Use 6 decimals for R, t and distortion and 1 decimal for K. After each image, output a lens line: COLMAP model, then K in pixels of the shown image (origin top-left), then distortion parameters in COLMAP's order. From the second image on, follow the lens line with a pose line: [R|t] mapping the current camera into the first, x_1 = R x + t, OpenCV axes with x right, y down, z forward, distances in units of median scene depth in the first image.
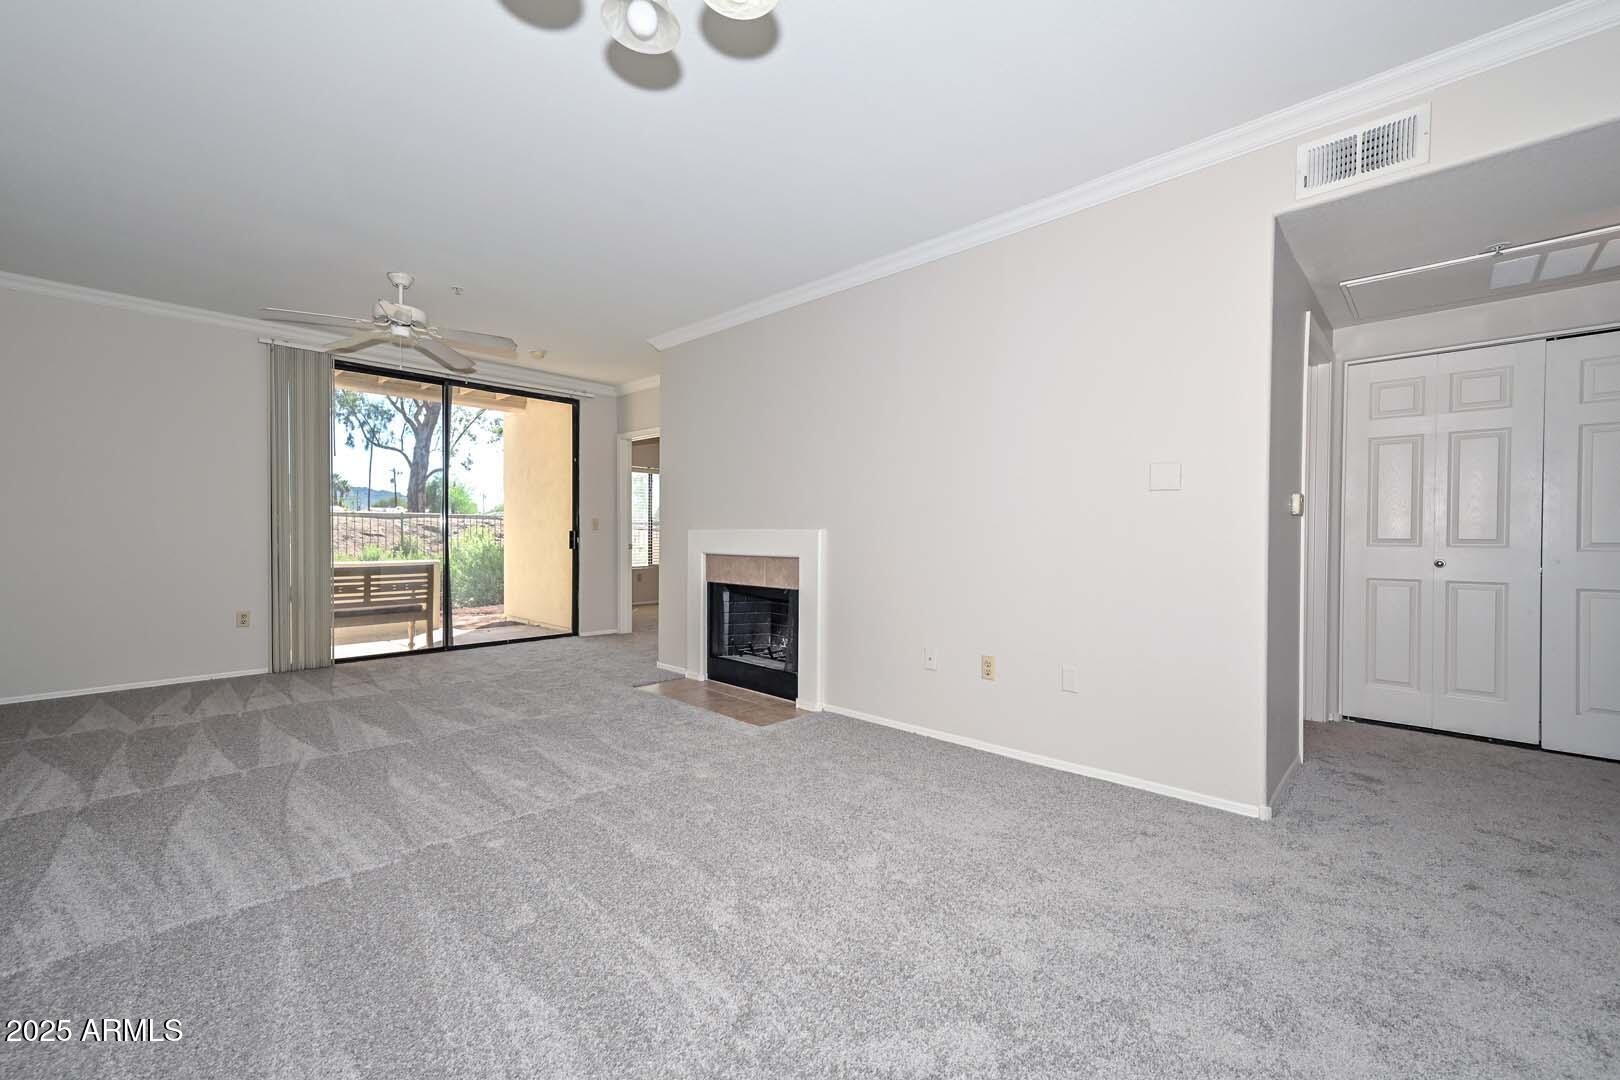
lens RADIAL K [[649.9, 0, 821.3], [0, 649.9, 545.3], [0, 0, 1]] dist [0.016159, 0.000479]
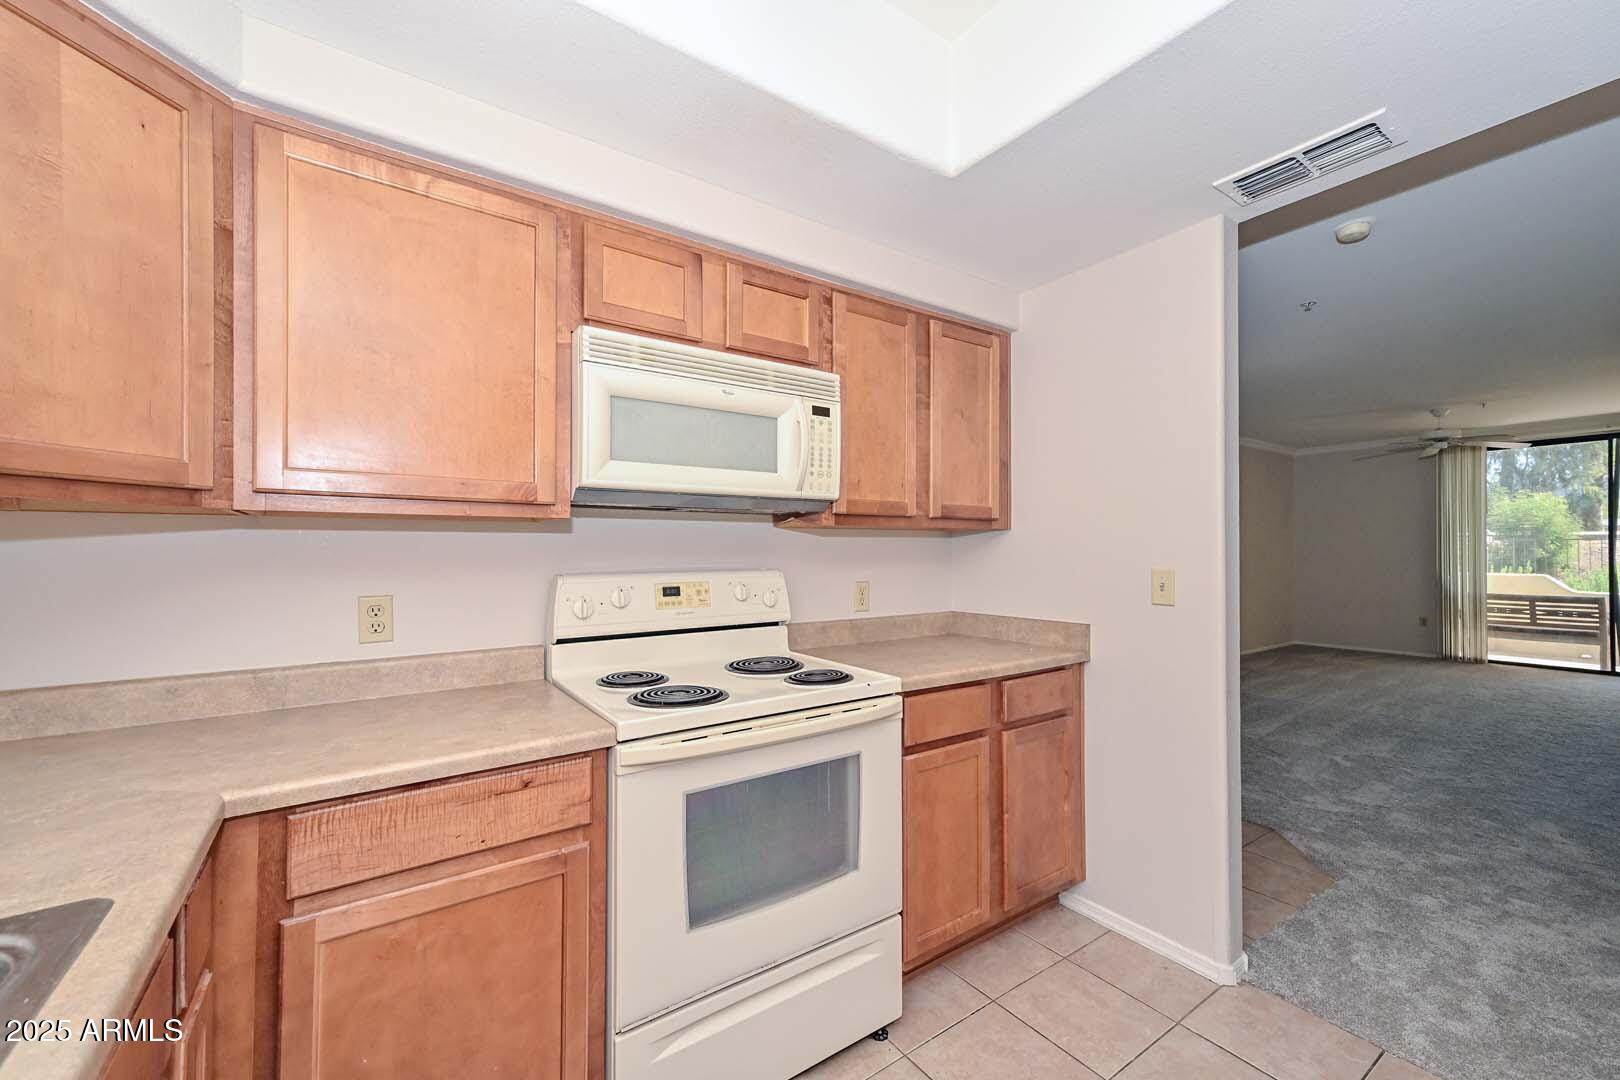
lens RADIAL K [[649.9, 0, 821.3], [0, 649.9, 545.3], [0, 0, 1]] dist [0.016159, 0.000479]
pose [[-0.199570, -0.012643, -0.979802, 1.804474], [-0.014812, 0.999841, -0.009885, -0.065559], [0.979772, 0.012540, -0.199726, -0.216722]]
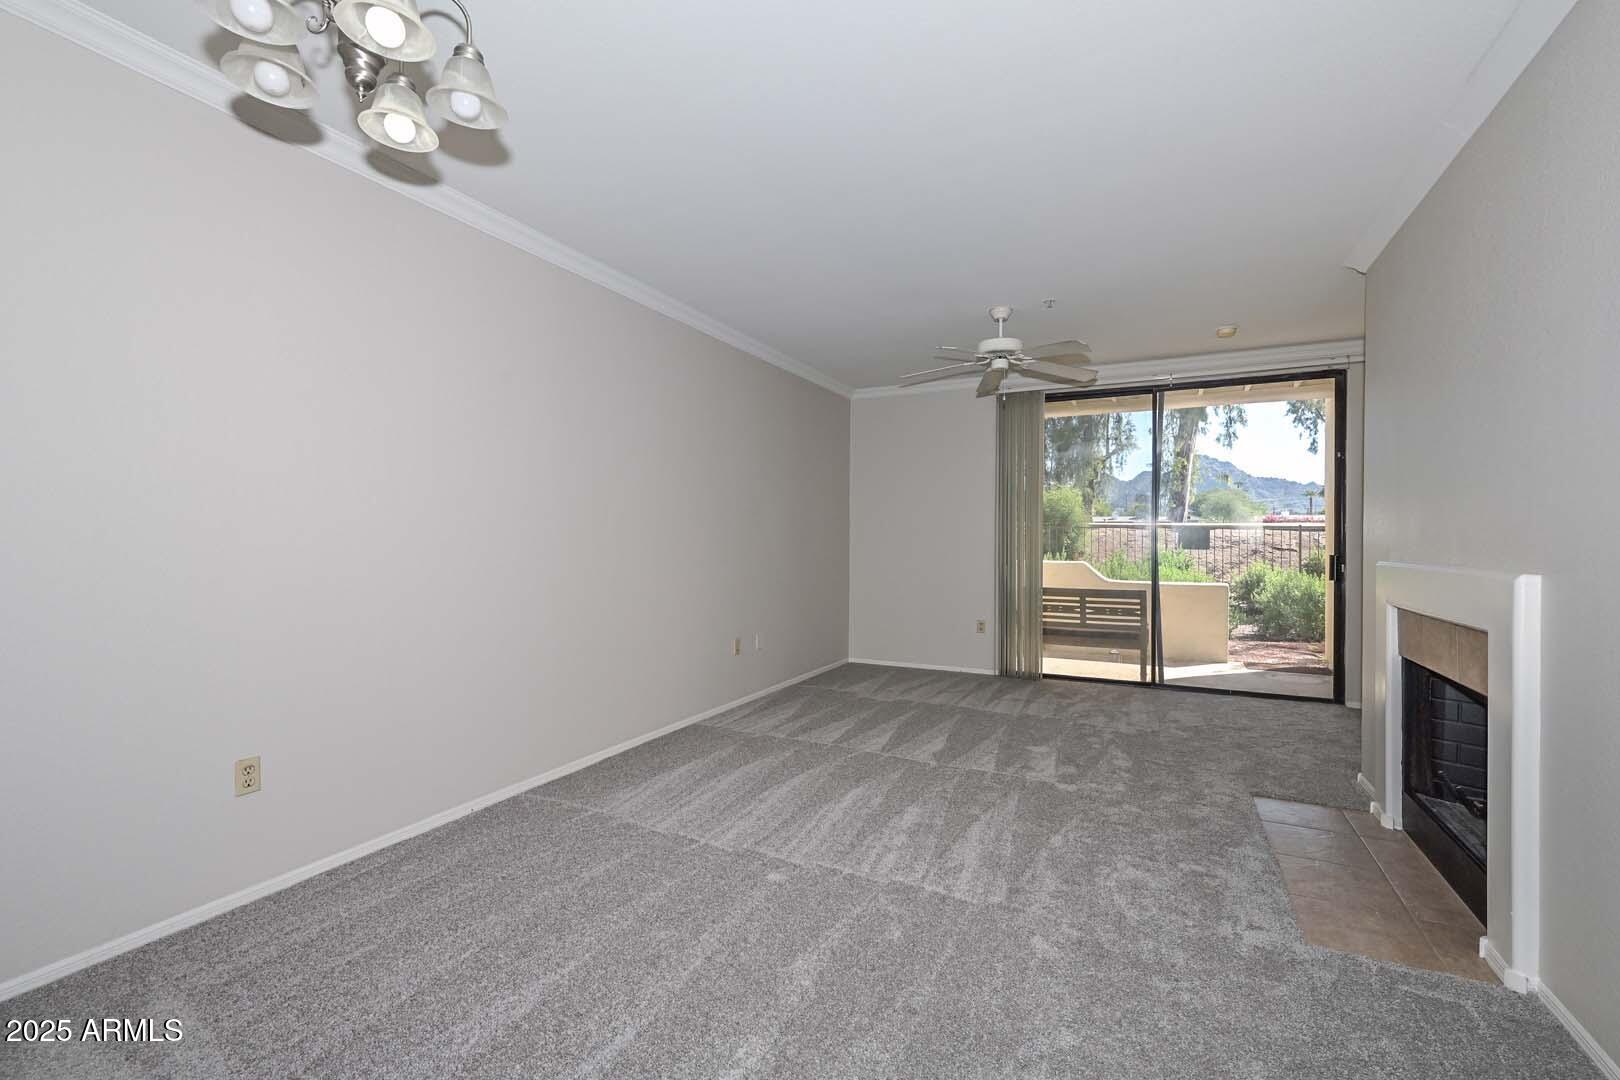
lens RADIAL K [[698.7, 0, 810.2], [0, 698.7, 538.9], [0, 0, 1]] dist [0.001515, 0.000137]
pose [[0.290676, -0.003841, -0.956814, 0.464560], [-0.020728, 0.999732, -0.010310, -0.051399], [0.956597, 0.022829, 0.290518, 0.594607]]
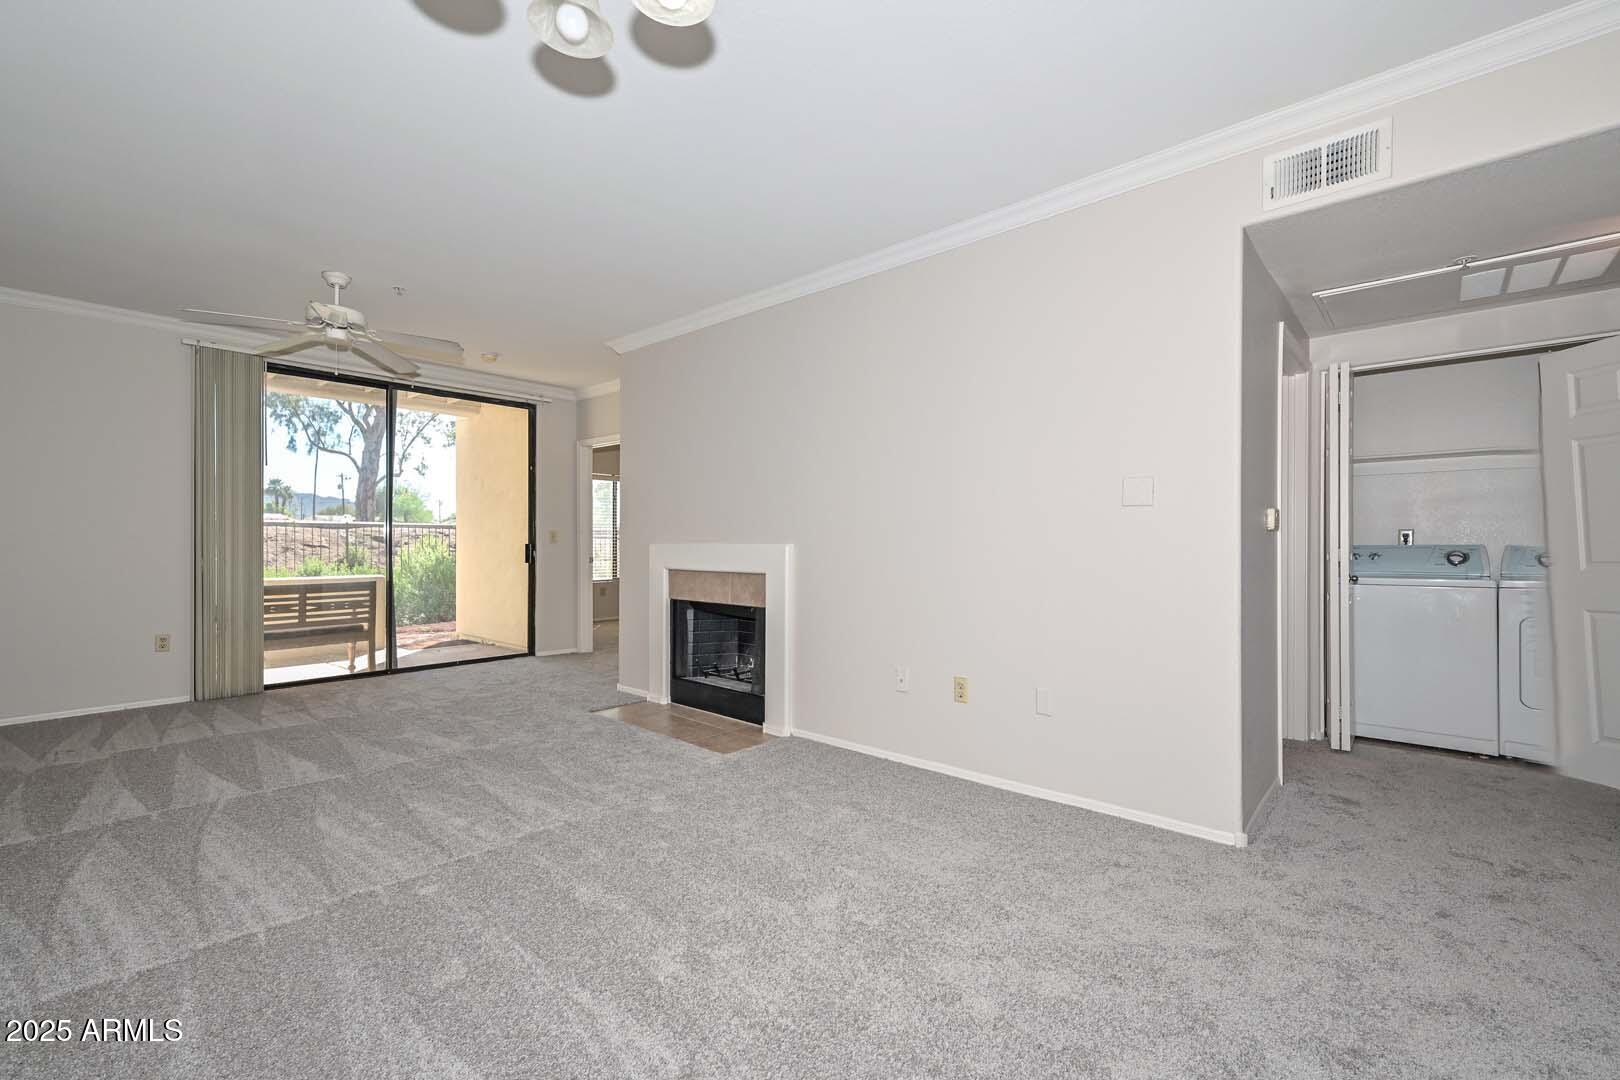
lens RADIAL K [[683.2, 0, 822.7], [0, 683.2, 545.8], [0, 0, 1]] dist [0.015743, -0.000077]
pose [[0.999480, -0.004174, 0.031972, 0.026274], [0.004544, 0.999924, -0.011503, -0.015223], [-0.031921, 0.011642, 0.999423, -0.000162]]
